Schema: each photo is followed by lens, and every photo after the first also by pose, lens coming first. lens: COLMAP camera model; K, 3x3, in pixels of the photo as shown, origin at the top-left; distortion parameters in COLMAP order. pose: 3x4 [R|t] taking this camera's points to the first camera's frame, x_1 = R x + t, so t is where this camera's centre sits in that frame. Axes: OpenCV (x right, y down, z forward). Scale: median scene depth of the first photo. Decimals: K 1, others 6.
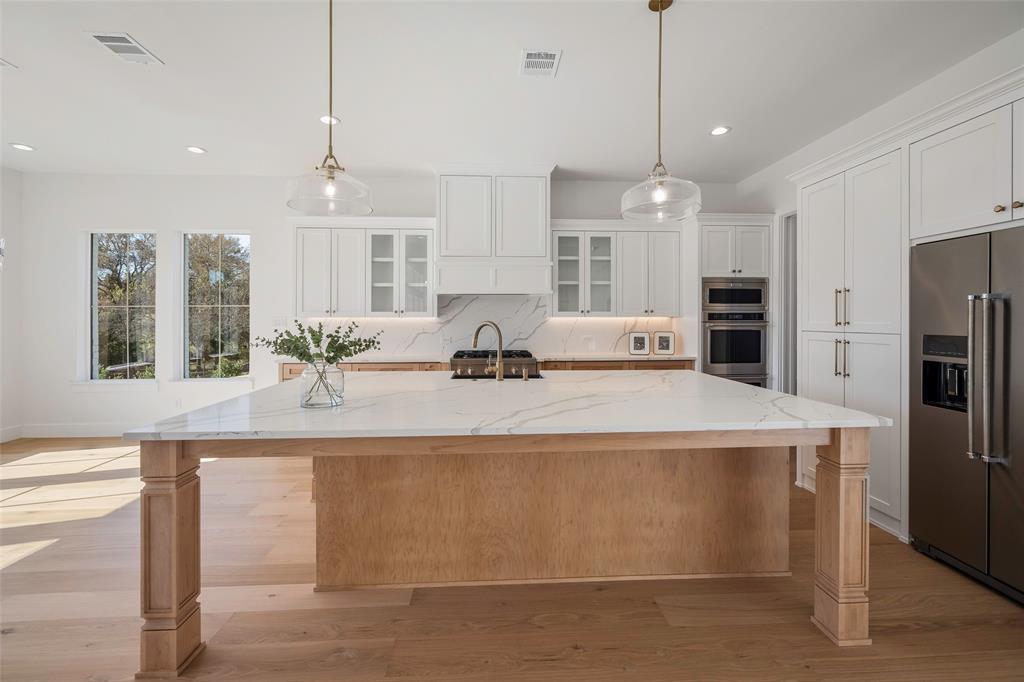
lens RADIAL K [[413.3, 0, 514.4], [0, 413.3, 320.8], [0, 0, 1]] dist [-0.000847, 0.000008]
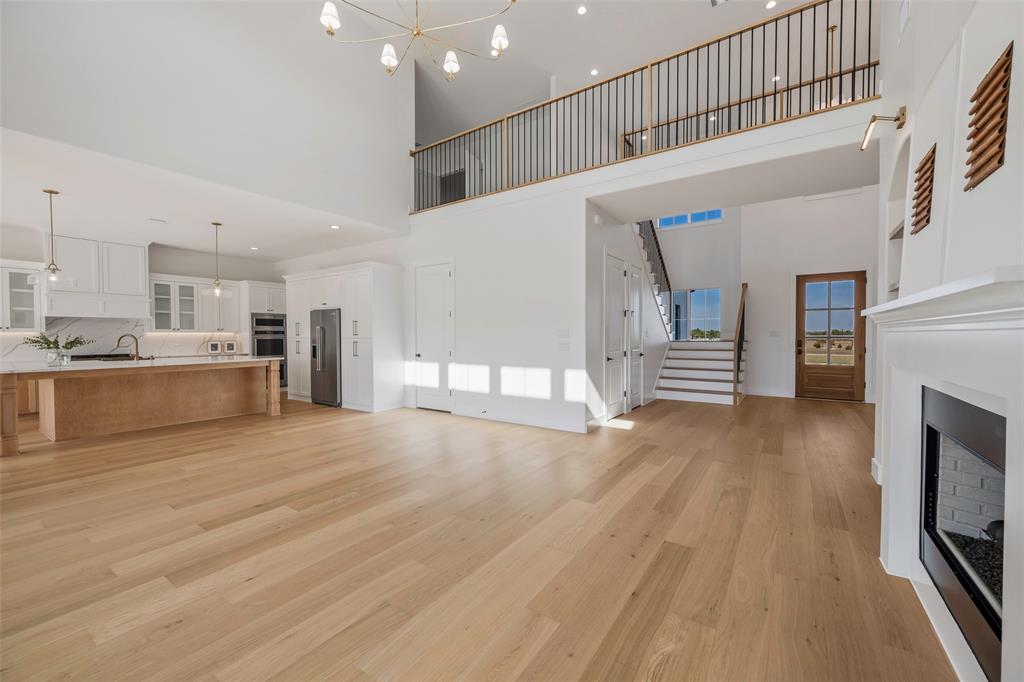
lens RADIAL K [[406.5, 0, 511.1], [0, 406.5, 342.9], [0, 0, 1]] dist [-0.000902, -0.000007]
pose [[0.616913, -0.017373, 0.786839, -0.308916], [0.007156, 0.999839, 0.016465, 0.016742], [-0.786999, -0.004527, 0.616938, -1.171671]]
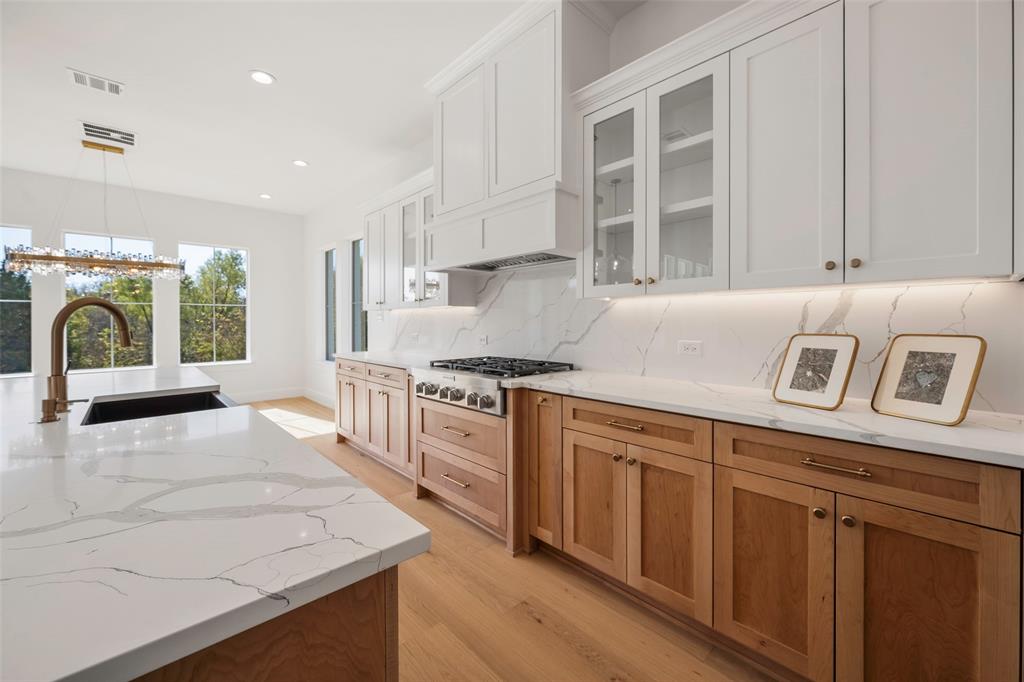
lens RADIAL K [[413.3, 0, 514.4], [0, 413.3, 320.8], [0, 0, 1]] dist [-0.000847, 0.000008]
pose [[0.634129, -0.001941, -0.773225, 0.429826], [0.001435, 0.999998, -0.001333, 0.018536], [0.773226, -0.000265, 0.634131, 0.665758]]
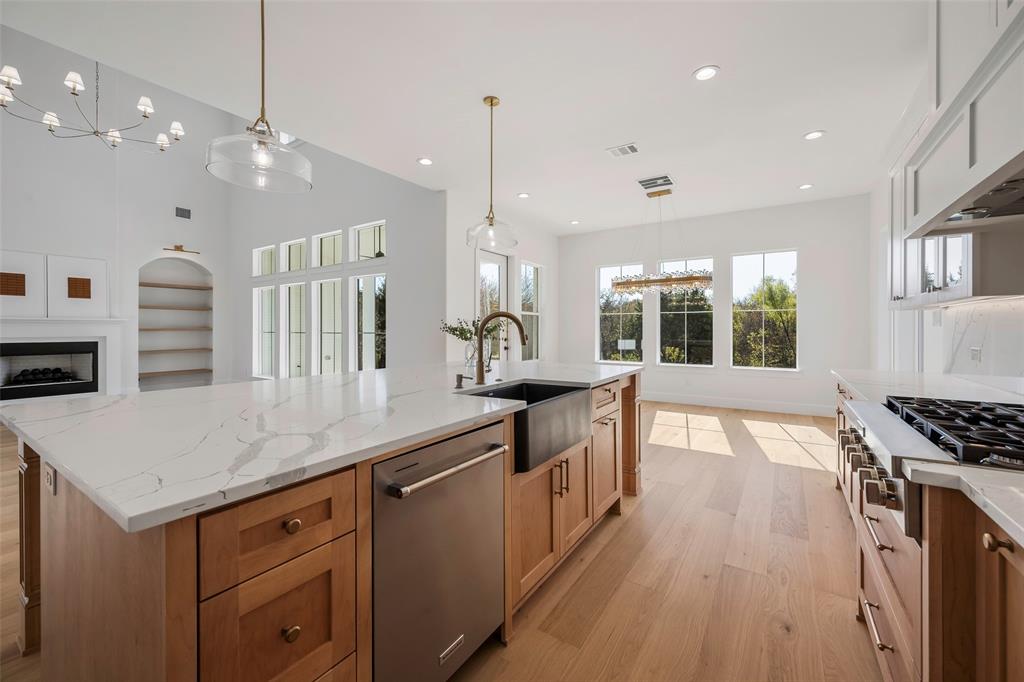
lens RADIAL K [[409.7, 0, 510.5], [0, 409.7, 329.1], [0, 0, 1]] dist [0.001713, 0.000399]
pose [[-0.605032, 0.004137, -0.796191, 0.347215], [0.000314, 0.999988, 0.004958, 0.017181], [0.796201, 0.002750, -0.605026, 0.919748]]
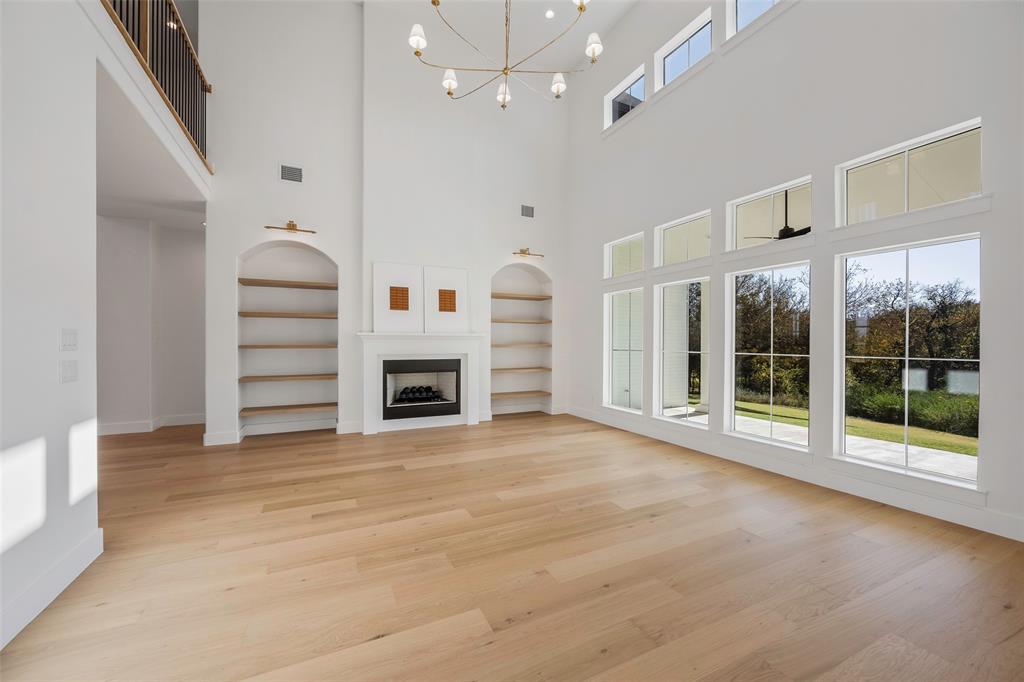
lens RADIAL K [[402.9, 0, 512.0], [0, 402.9, 341.0], [0, 0, 1]] dist [-0.000959, -0.000019]
pose [[-0.924055, -0.001230, -0.382258, 0.421281], [-0.001130, 0.999999, -0.000487, 0.009770], [0.382258, -0.000018, -0.924055, 0.087783]]
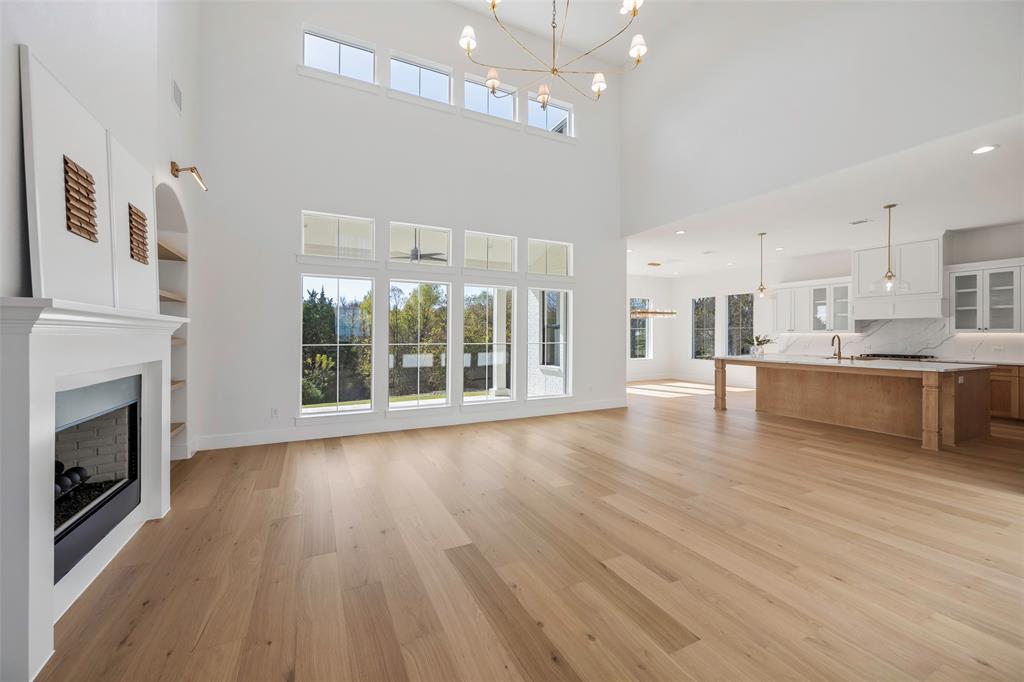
lens RADIAL K [[405.0, 0, 514.9], [0, 405.0, 333.5], [0, 0, 1]] dist [0.001018, 0.000351]
pose [[0.396205, -0.000772, -0.918162, 0.827956], [-0.007448, 0.999964, -0.004054, 0.010474], [0.918132, 0.008444, 0.396185, -0.995142]]
